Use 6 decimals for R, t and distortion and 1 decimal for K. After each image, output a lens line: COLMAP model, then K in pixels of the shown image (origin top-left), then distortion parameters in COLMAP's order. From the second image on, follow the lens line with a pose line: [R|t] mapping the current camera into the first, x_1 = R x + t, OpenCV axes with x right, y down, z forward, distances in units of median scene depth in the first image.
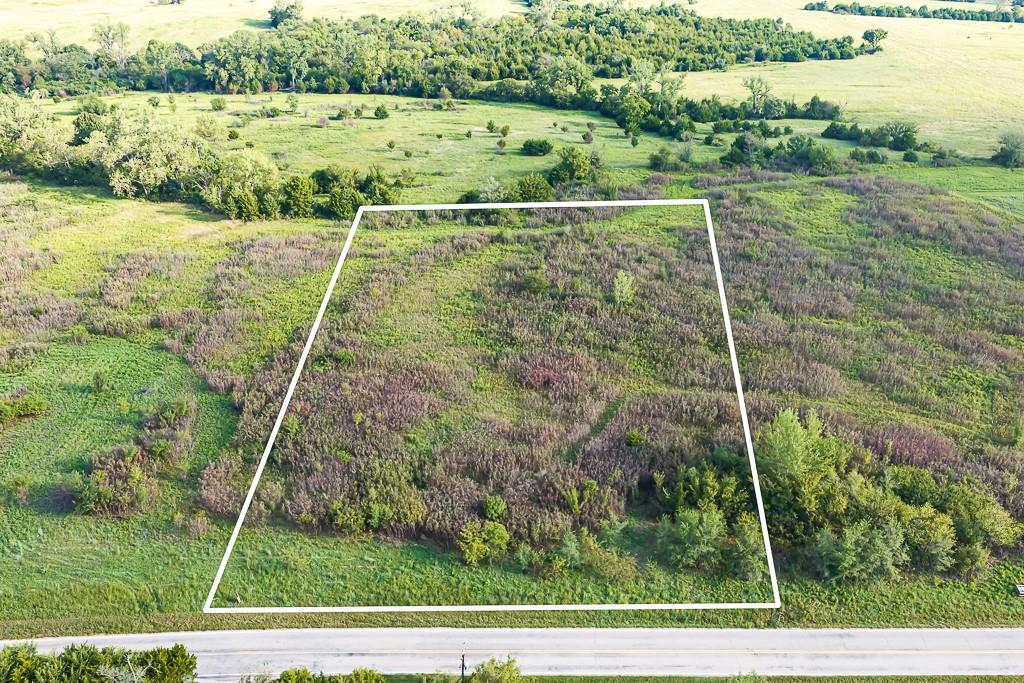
lens RADIAL K [[743.5, 0, 512.0], [0, 743.5, 341.5], [0, 0, 1]] dist [0.047766, -0.033979]
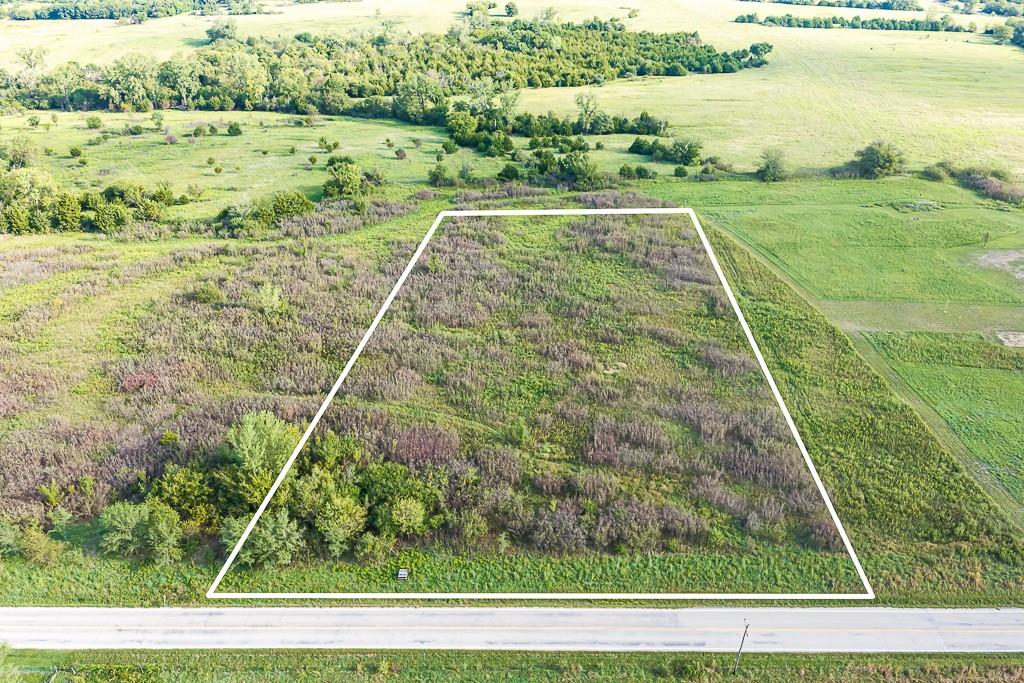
lens RADIAL K [[743.5, 0, 512.0], [0, 743.5, 341.5], [0, 0, 1]] dist [0.047766, -0.033979]
pose [[0.999237, 0.001196, -0.039048, 0.233220], [-0.001686, 0.999920, -0.012530, 0.001030], [0.039030, 0.012586, 0.999159, -0.022867]]
